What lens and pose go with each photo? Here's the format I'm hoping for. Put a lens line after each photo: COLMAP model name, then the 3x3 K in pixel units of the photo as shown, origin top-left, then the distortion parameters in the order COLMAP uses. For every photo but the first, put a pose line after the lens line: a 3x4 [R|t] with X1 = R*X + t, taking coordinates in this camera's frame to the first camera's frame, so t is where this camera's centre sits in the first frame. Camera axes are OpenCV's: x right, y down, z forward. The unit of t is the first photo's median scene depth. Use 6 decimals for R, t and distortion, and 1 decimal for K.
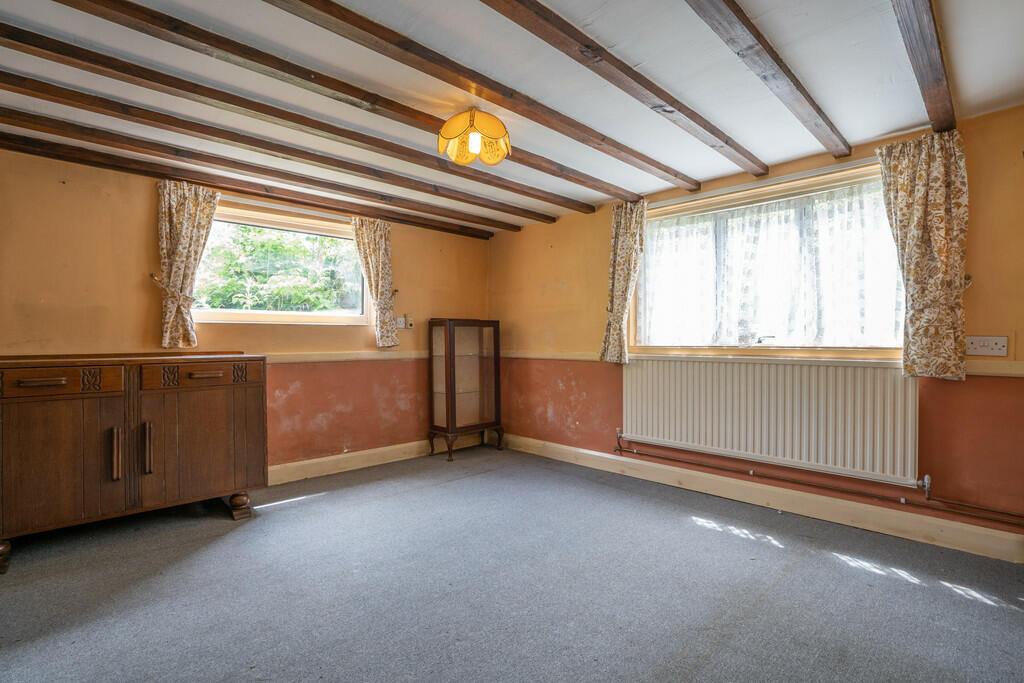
lens RADIAL K [[474.9, 0, 508.4], [0, 474.9, 339.9], [0, 0, 1]] dist [-0.040630, 0.004013]
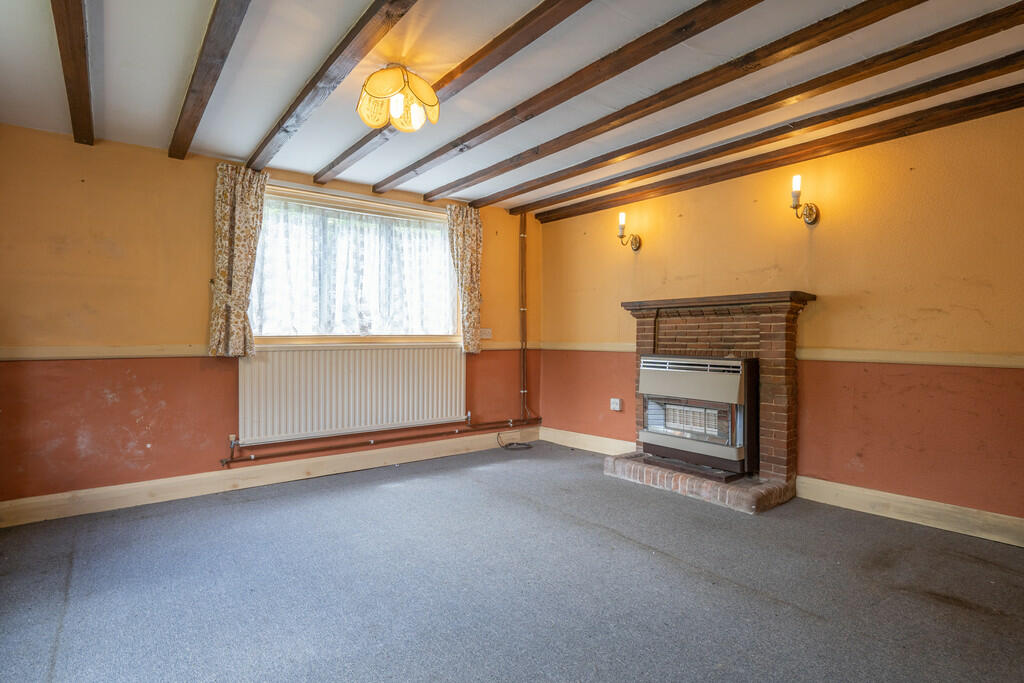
lens RADIAL K [[536.8, 0, 514.1], [0, 536.8, 339.5], [0, 0, 1]] dist [-0.003281, 0.000506]
pose [[0.107460, -0.011671, 0.994141, -0.726501], [0.000161, 0.999931, 0.011722, 0.008322], [-0.994209, -0.001100, 0.107454, 0.455346]]
